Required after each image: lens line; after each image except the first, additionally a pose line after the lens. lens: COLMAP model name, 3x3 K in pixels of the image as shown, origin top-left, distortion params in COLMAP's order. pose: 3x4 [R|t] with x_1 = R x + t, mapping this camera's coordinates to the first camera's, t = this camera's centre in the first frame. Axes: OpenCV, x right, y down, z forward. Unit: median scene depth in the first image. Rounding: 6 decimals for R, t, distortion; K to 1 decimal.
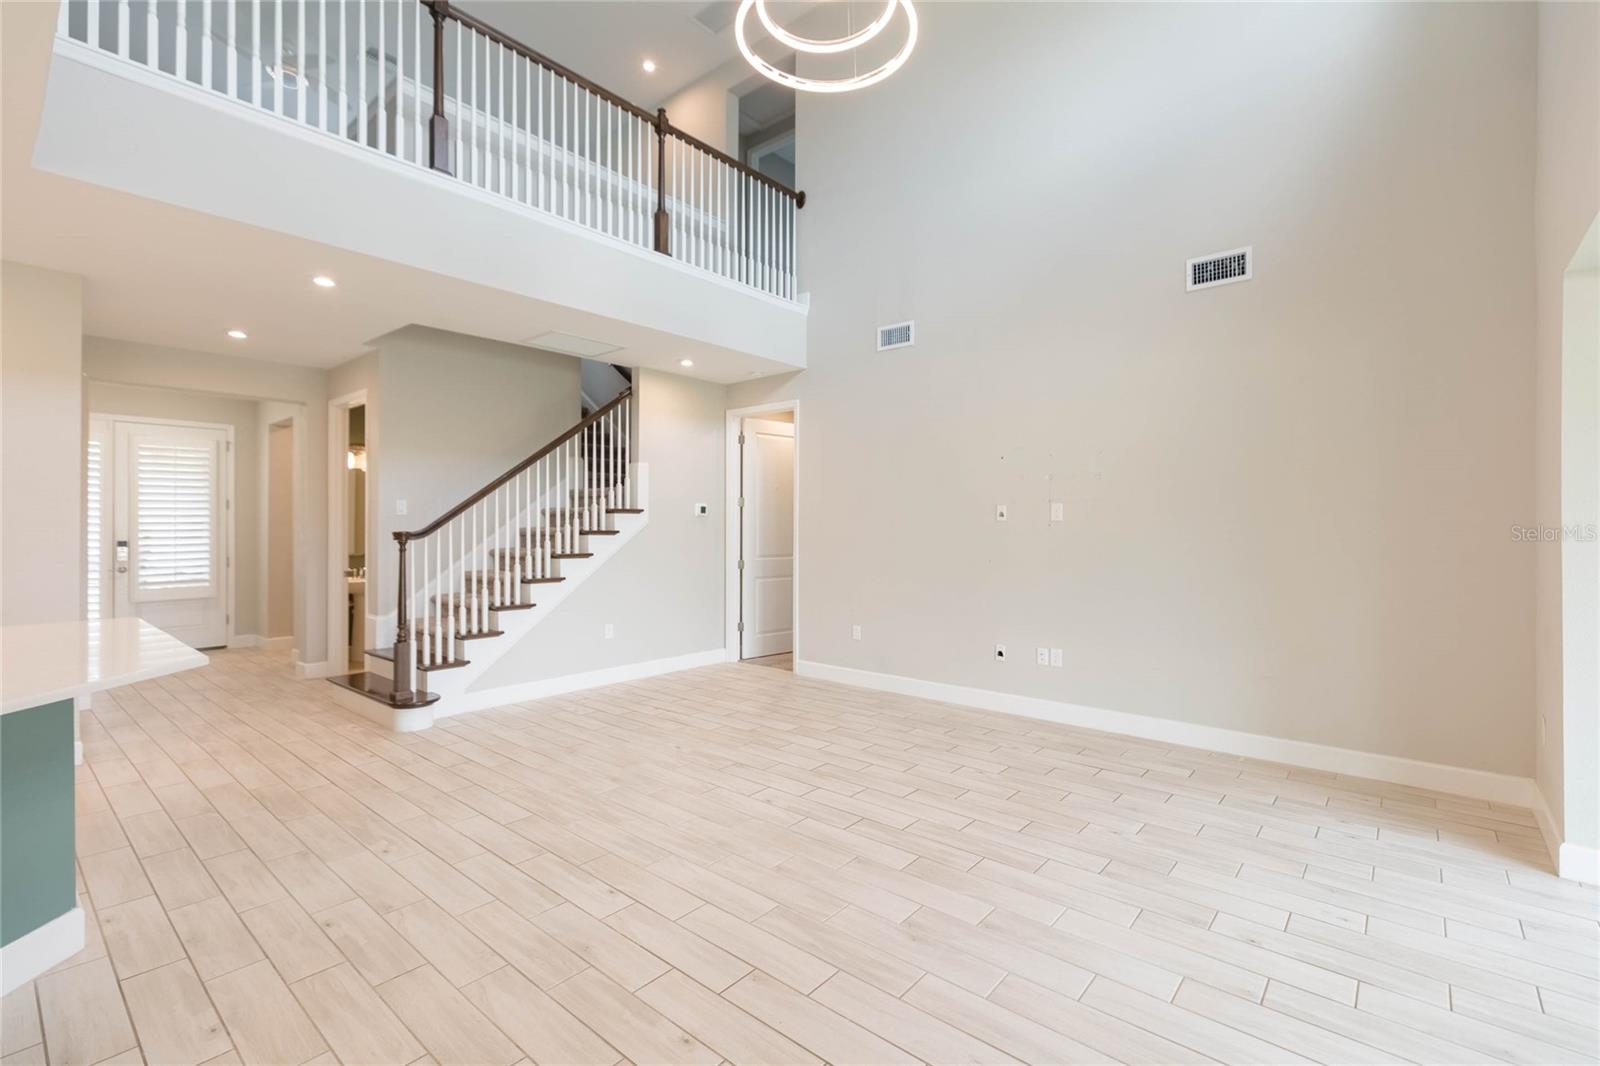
lens RADIAL K [[714.2, 0, 807.5], [0, 714.2, 524.9], [0, 0, 1]] dist [0.003097, 0.000521]
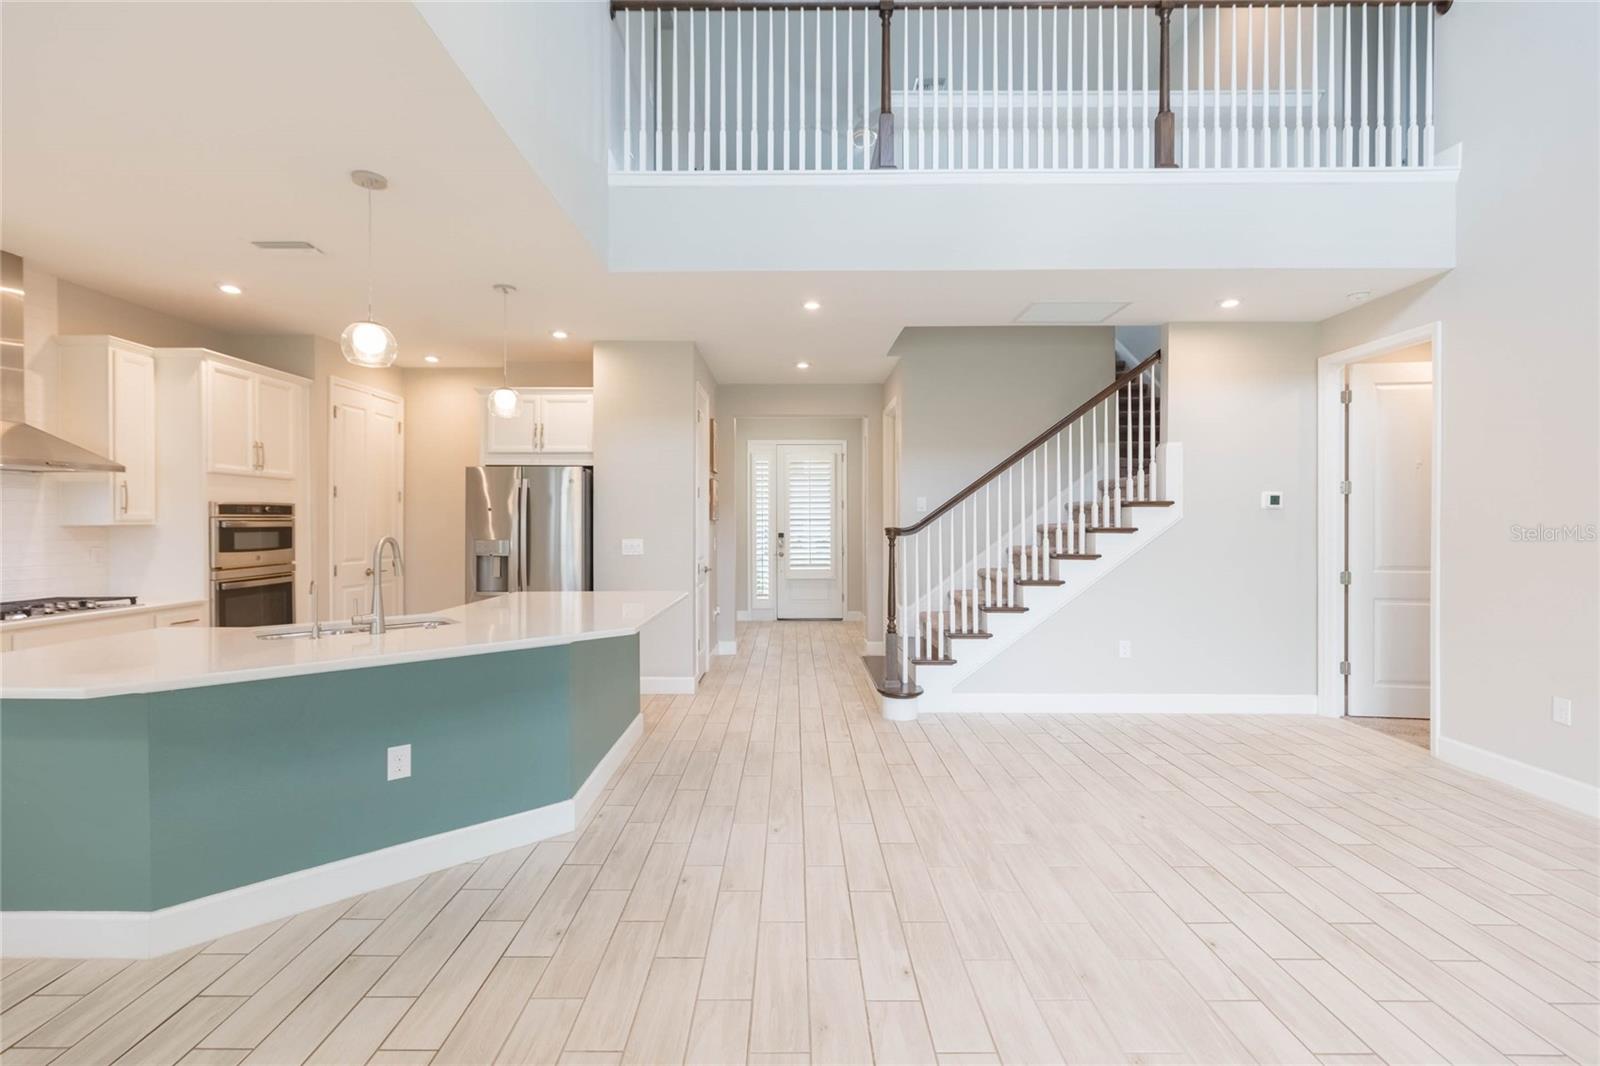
lens RADIAL K [[727.1, 0, 788.2], [0, 727.1, 522.0], [0, 0, 1]] dist [0.005774, -0.000086]
pose [[0.641699, 0.000452, -0.766956, 0.148254], [0.000611, 0.999999, 0.001101, 0.000056], [0.766956, -0.001175, 0.641699, 0.196805]]
